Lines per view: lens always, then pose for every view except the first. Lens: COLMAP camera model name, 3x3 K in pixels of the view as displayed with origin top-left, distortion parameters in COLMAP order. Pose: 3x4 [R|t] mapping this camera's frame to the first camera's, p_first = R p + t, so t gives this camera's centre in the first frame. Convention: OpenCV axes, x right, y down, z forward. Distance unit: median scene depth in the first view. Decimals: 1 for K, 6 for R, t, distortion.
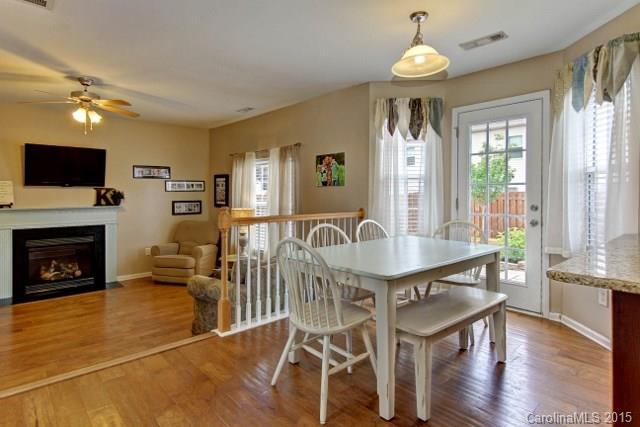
lens RADIAL K [[346.5, 0, 320.5], [0, 346.5, 192.5], [0, 0, 1]] dist [0.001611, 0.000134]
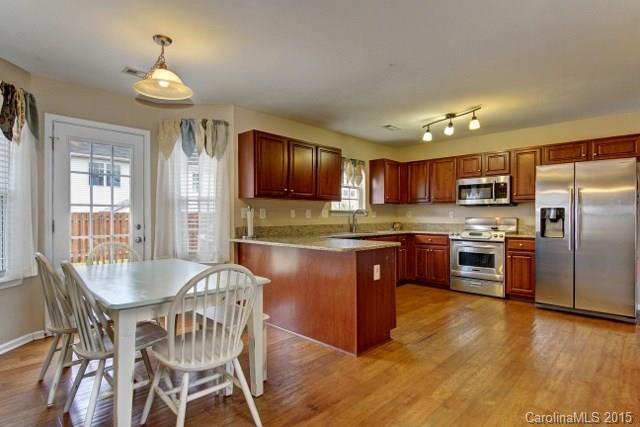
lens RADIAL K [[331.1, 0, 320.0], [0, 331.1, 213.5], [0, 0, 1]] dist [0.002719, 0.000175]
pose [[-0.061403, 0.001947, 0.998111, -0.330297], [-0.002122, 0.999996, -0.002081, 0.000533], [-0.998111, -0.002245, -0.061399, 0.276603]]
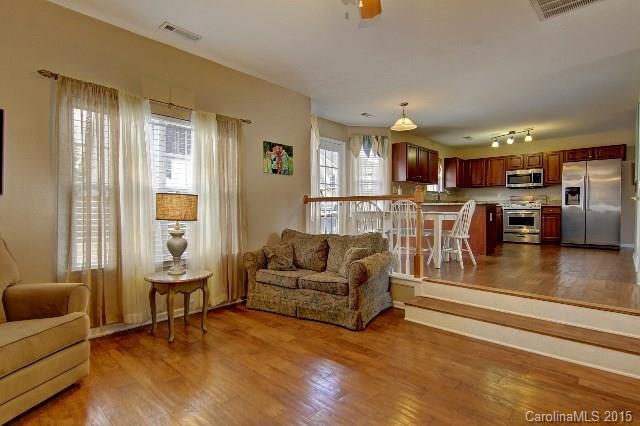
lens RADIAL K [[324.3, 0, 320.0], [0, 324.3, 213.0], [0, 0, 1]] dist [-0.001142, -0.000166]
pose [[-0.075142, -0.011701, 0.997104, -0.791517], [-0.002162, 0.999931, 0.011571, 0.071946], [-0.997171, -0.001286, -0.075162, 0.773492]]
